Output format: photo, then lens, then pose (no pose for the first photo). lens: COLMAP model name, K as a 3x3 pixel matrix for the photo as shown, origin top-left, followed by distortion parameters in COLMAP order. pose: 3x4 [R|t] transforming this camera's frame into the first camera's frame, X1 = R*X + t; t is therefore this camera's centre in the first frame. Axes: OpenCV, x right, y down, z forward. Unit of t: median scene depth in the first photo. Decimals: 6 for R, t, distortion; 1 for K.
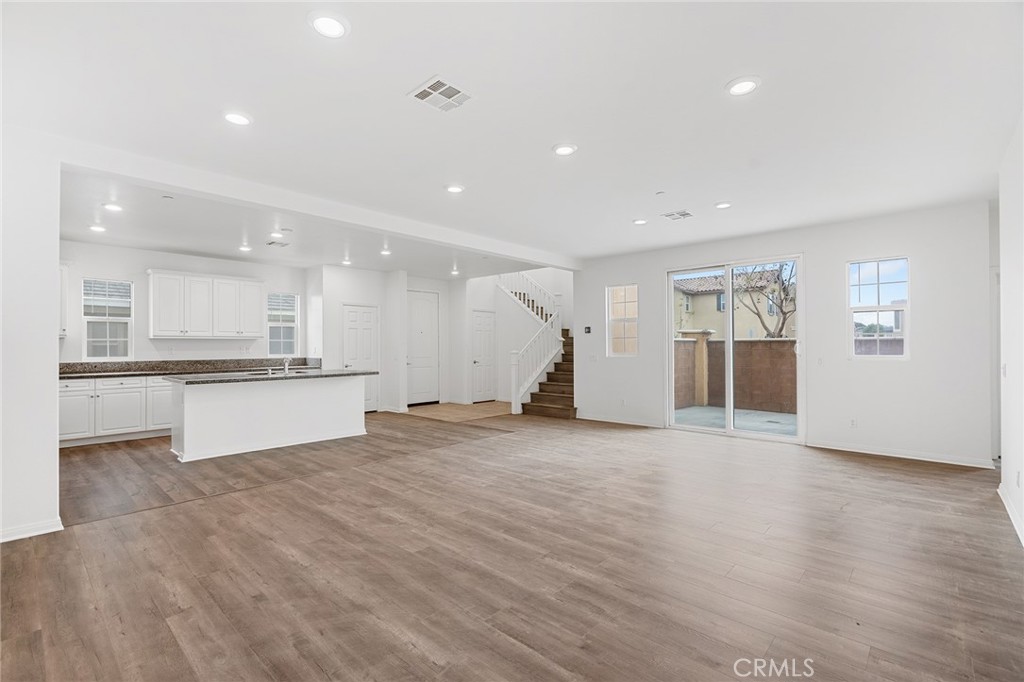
lens RADIAL K [[457.0, 0, 508.7], [0, 457.0, 339.2], [0, 0, 1]] dist [-0.000672, 0.000058]
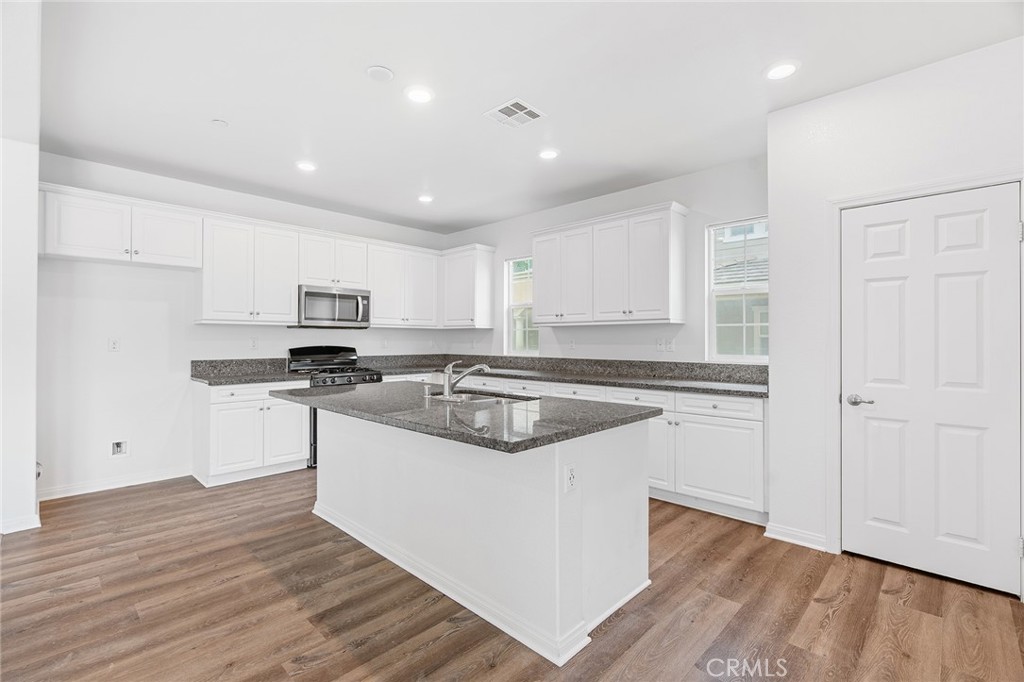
lens RADIAL K [[457.0, 0, 508.7], [0, 457.0, 339.2], [0, 0, 1]] dist [-0.000672, 0.000058]
pose [[-0.025043, 0.002493, -0.999683, -0.045438], [0.014630, 0.999891, 0.002127, 0.016635], [0.999579, -0.014572, -0.025076, 1.040360]]
